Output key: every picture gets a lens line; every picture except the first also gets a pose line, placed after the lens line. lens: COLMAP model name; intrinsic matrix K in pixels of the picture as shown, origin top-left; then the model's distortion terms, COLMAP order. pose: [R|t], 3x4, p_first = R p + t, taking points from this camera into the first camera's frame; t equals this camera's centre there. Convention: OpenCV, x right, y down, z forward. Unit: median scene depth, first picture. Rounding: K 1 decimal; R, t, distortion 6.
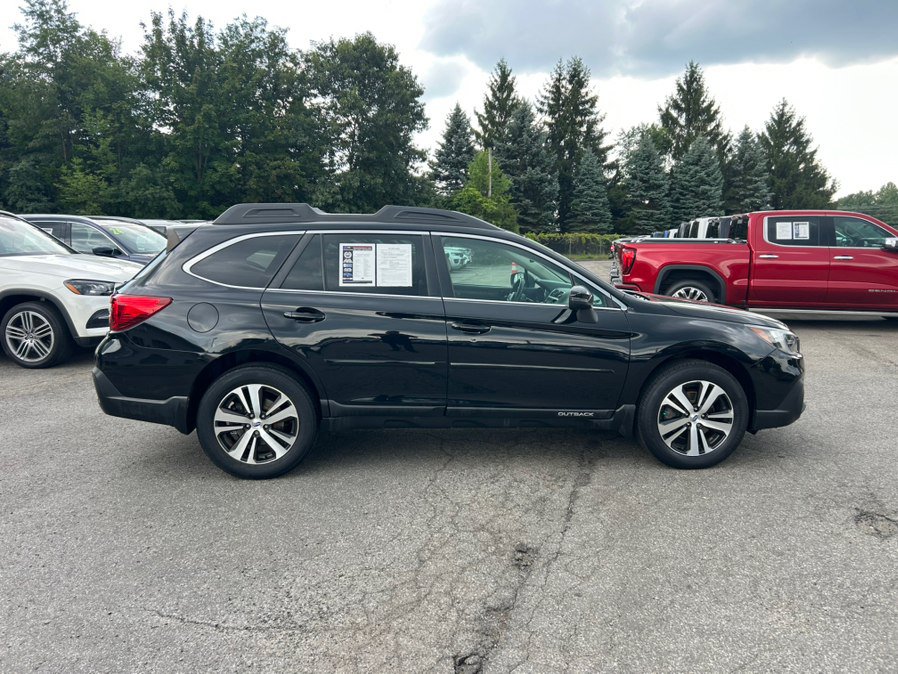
lens RADIAL K [[677.3, 0, 444.2], [0, 677.3, 341.9], [0, 0, 1]] dist [0.046887, -0.051094]
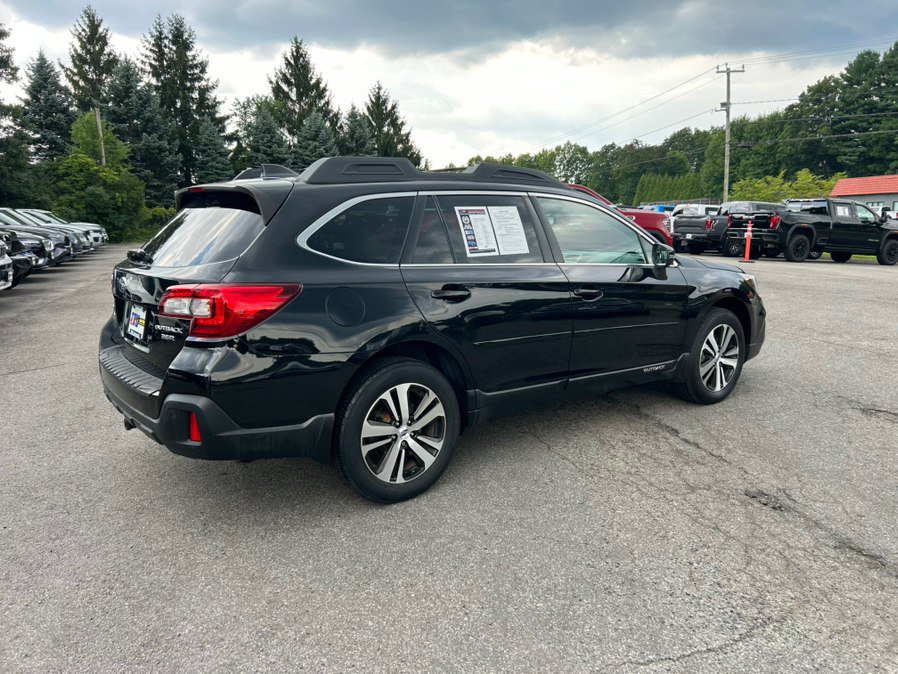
lens RADIAL K [[677.3, 0, 453.7], [0, 677.3, 344.4], [0, 0, 1]] dist [0.046887, -0.051094]
pose [[0.838282, -0.117972, 0.532321, -0.079761], [0.097172, 0.993007, 0.067046, -0.003951], [-0.536507, -0.004477, 0.843884, 0.036001]]
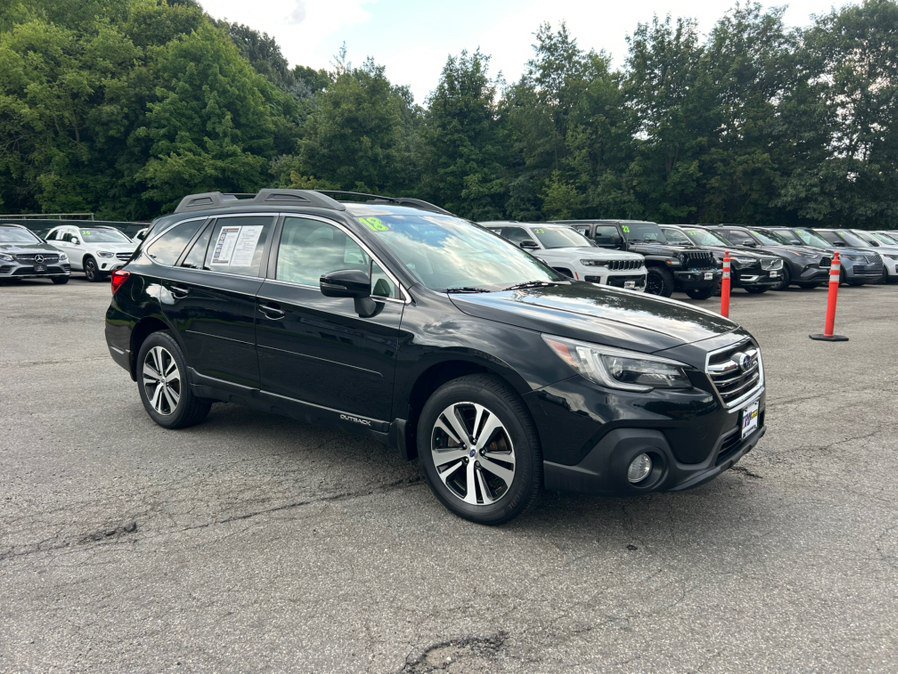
lens RADIAL K [[677.3, 0, 448.5], [0, 677.3, 340.1], [0, 0, 1]] dist [0.046887, -0.051094]
pose [[0.734423, 0.089443, -0.672773, 0.109397], [-0.095328, 0.995046, 0.028225, -0.003778], [0.671964, 0.043405, 0.739311, 0.056530]]
